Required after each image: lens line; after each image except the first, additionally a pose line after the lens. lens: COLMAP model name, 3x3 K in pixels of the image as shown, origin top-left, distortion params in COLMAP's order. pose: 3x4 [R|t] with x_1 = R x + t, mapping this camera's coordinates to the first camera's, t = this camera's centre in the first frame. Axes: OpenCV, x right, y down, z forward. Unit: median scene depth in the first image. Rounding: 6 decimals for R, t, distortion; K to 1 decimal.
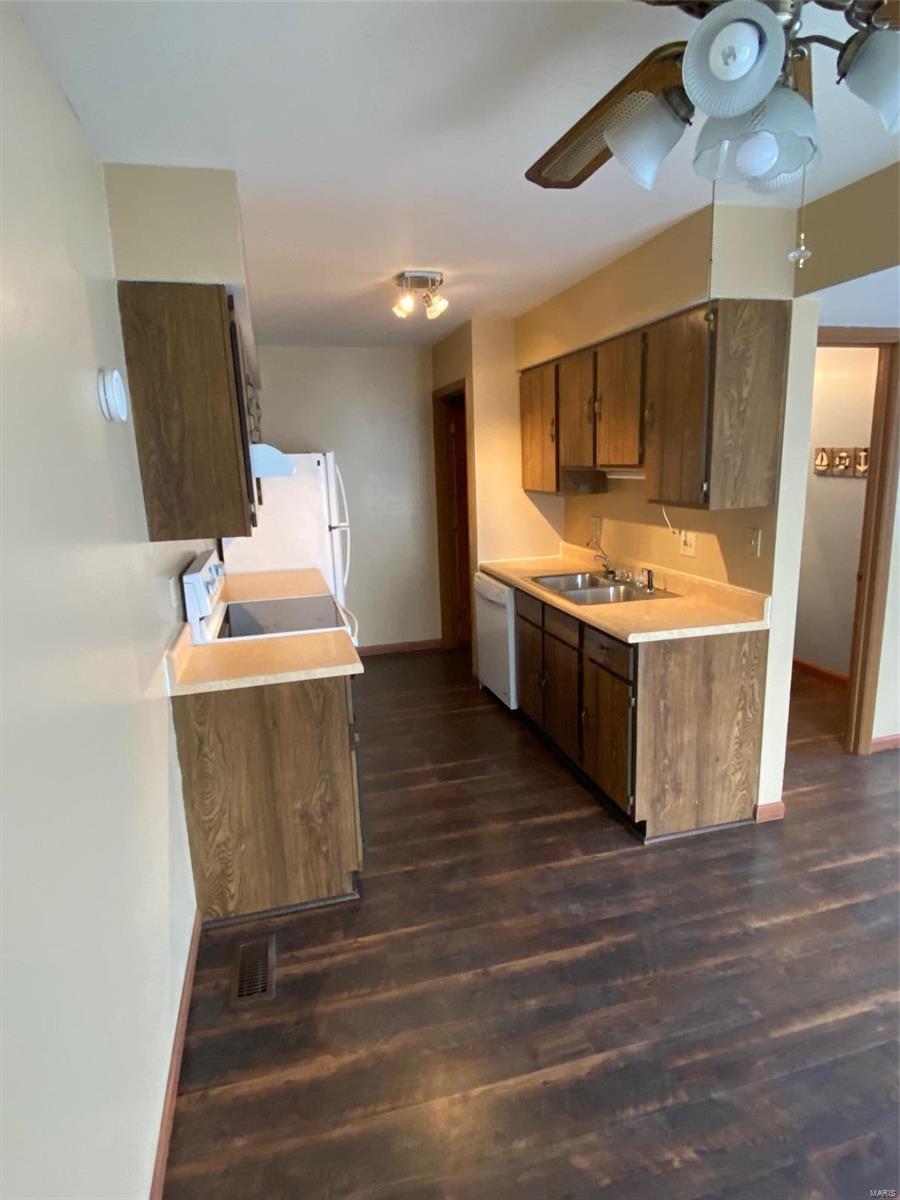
lens RADIAL K [[656.5, 0, 449.7], [0, 656.5, 596.6], [0, 0, 1]] dist [0.004233, 0.002417]
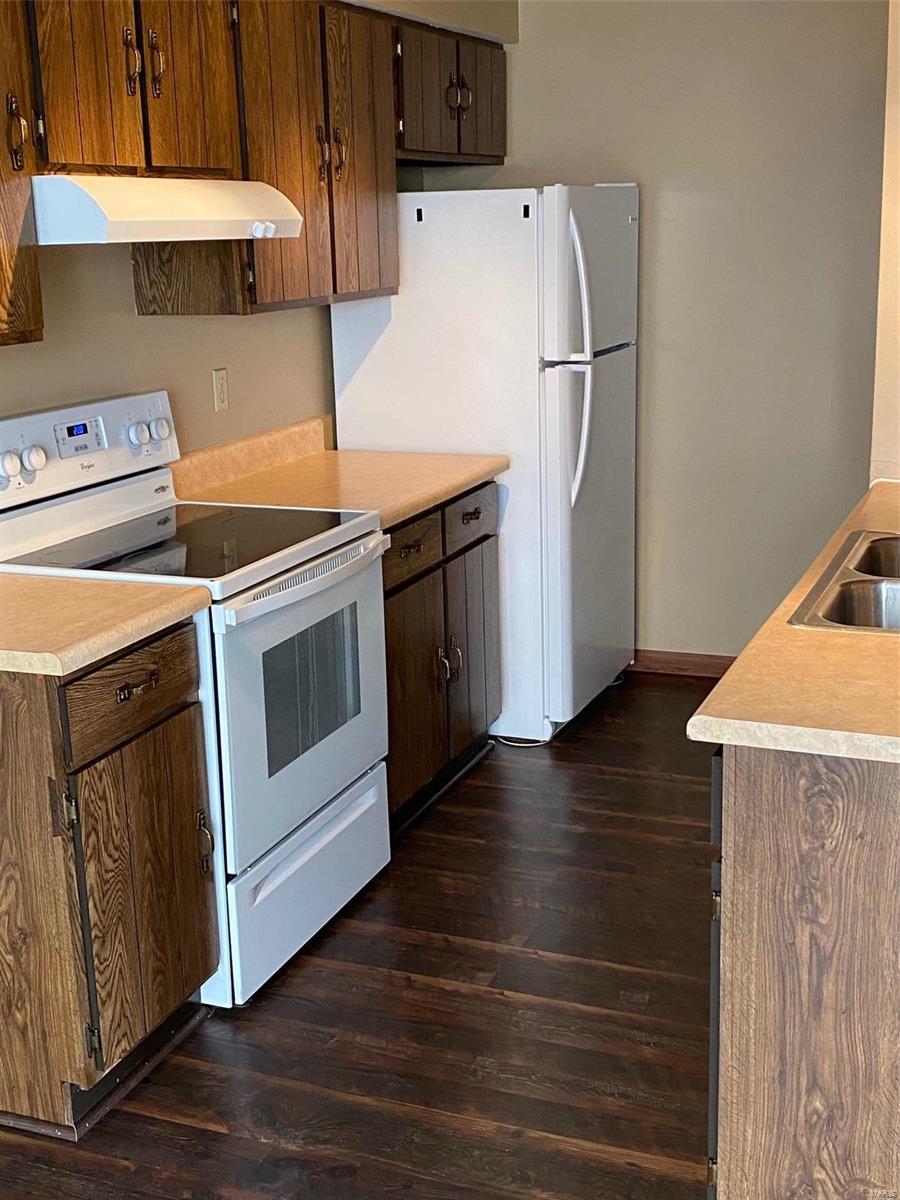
lens RADIAL K [[1527.9, 0, 451.4], [0, 1527.9, 596.1], [0, 0, 1]] dist [0.012235, 0.000000]
pose [[0.801876, 0.155826, -0.576813, 0.616320], [-0.124021, 0.987776, 0.094436, -0.066815], [0.584477, -0.004189, 0.811399, 0.242418]]
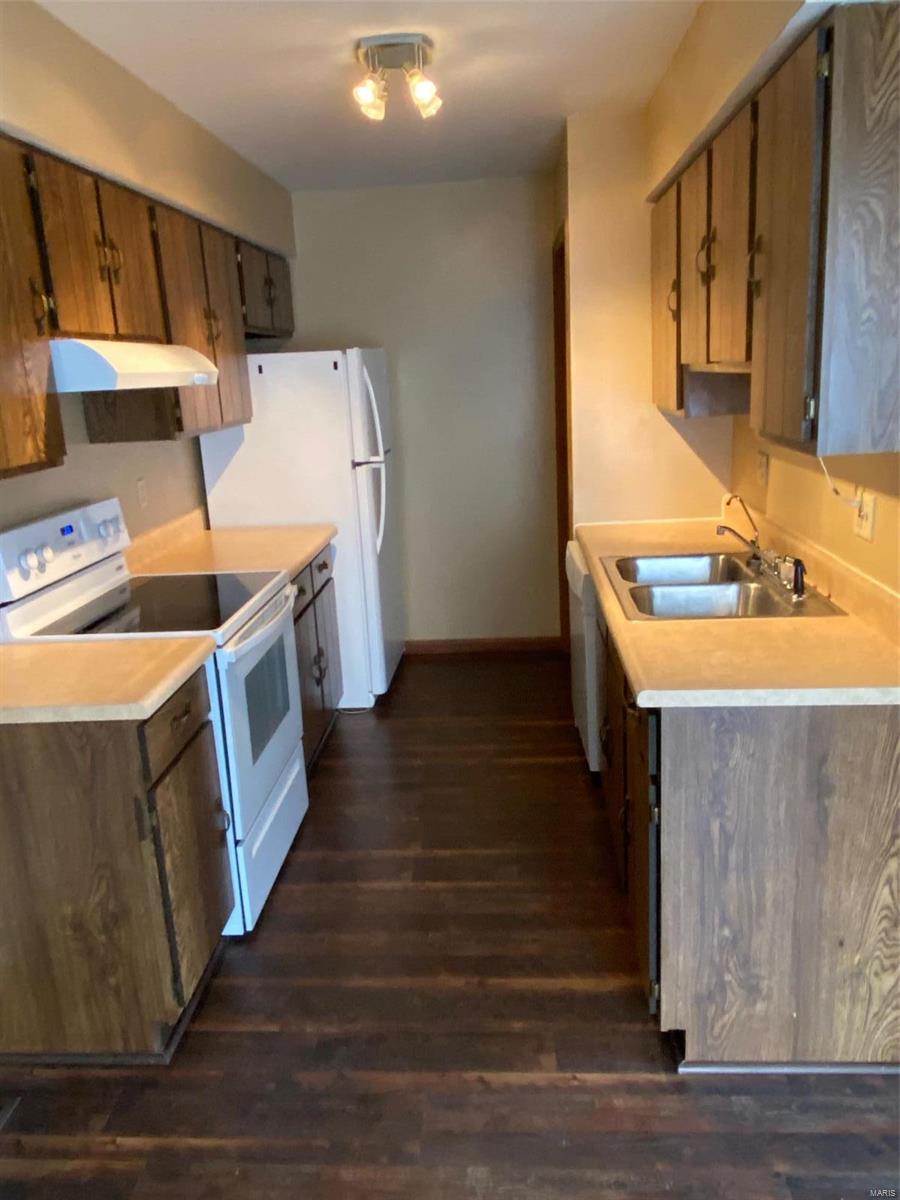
lens RADIAL K [[908.4, 0, 453.5], [0, 908.4, 593.5], [0, 0, 1]] dist [0.005662, -0.017457]
pose [[0.947952, 0.063686, -0.311979, 0.342563], [-0.047323, 0.997091, 0.059751, -0.054972], [0.314876, -0.041877, 0.948208, 0.258122]]
